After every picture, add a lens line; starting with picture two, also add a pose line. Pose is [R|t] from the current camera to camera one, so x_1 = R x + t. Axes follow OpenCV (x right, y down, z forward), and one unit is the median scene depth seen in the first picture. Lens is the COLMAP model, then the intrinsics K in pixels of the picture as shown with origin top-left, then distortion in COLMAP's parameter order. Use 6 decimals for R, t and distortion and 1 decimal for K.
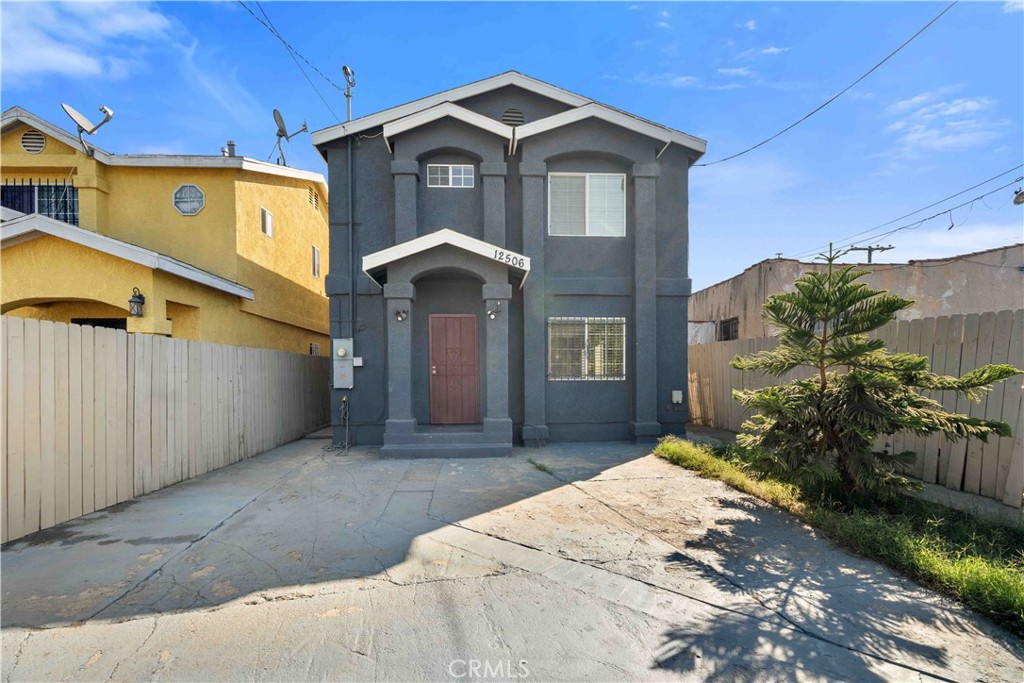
lens RADIAL K [[459.4, 0, 501.8], [0, 459.4, 332.8], [0, 0, 1]] dist [0.006439, -0.000154]
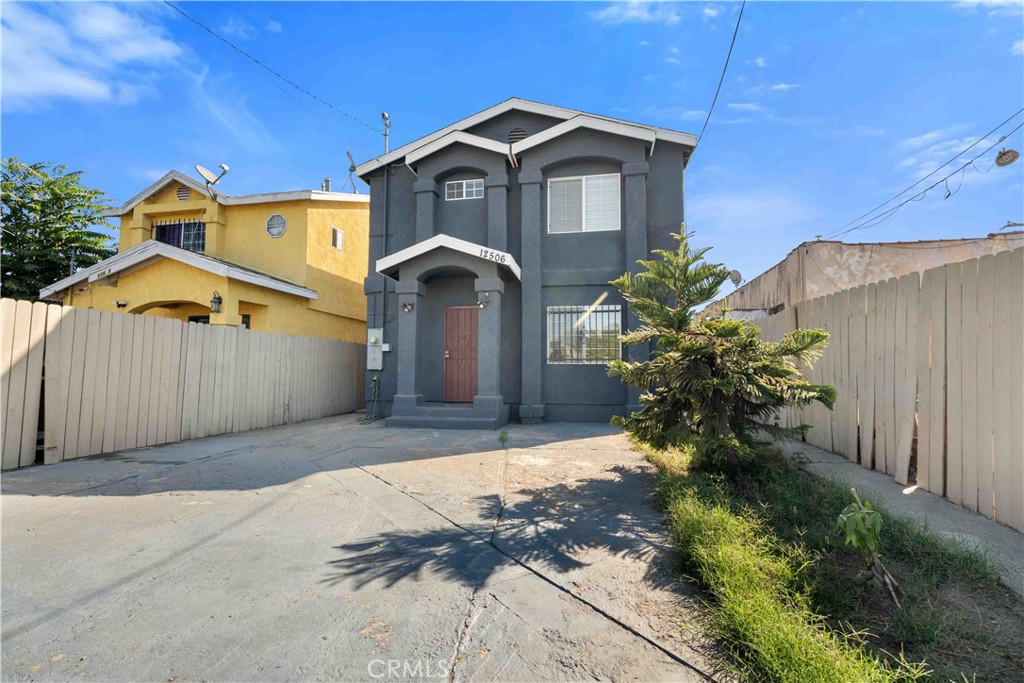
lens RADIAL K [[426.8, 0, 492.3], [0, 426.8, 294.4], [0, 0, 1]] dist [0.006686, 0.000151]
pose [[0.972214, -0.034420, -0.231549, 0.217501], [0.015354, 0.996377, -0.083646, 0.021663], [0.233590, 0.077767, 0.969220, -0.030751]]
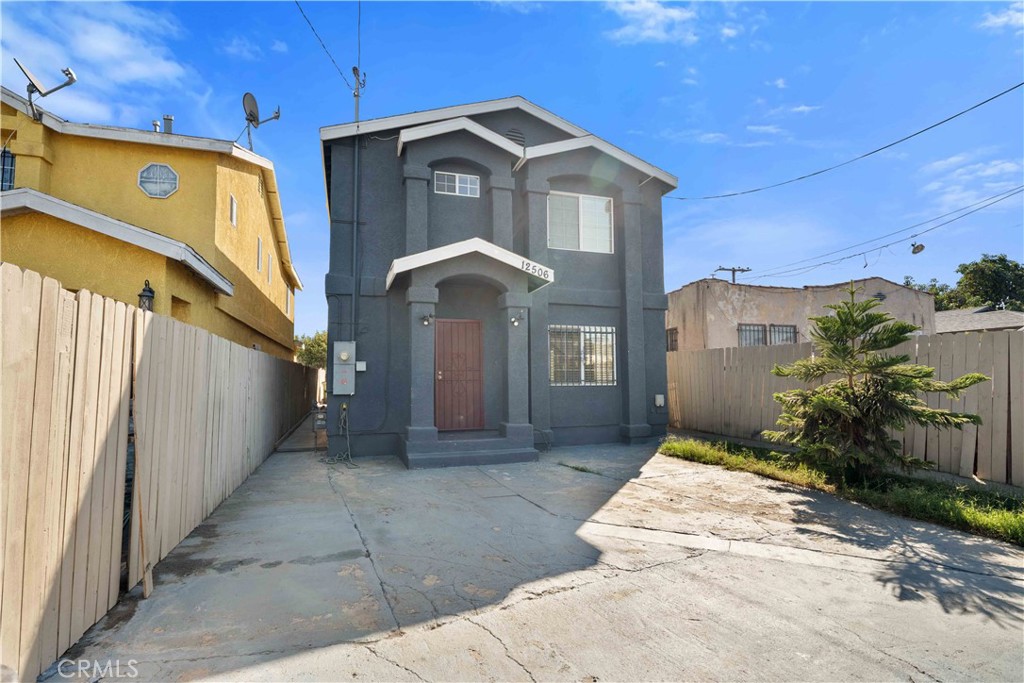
lens RADIAL K [[467.5, 0, 522.7], [0, 467.5, 293.6], [0, 0, 1]] dist [0.001437, -0.001042]
pose [[0.968979, 0.044973, 0.243017, -0.226381], [-0.022656, 0.995328, -0.093858, -0.003483], [-0.246103, 0.085441, 0.965471, -0.026529]]
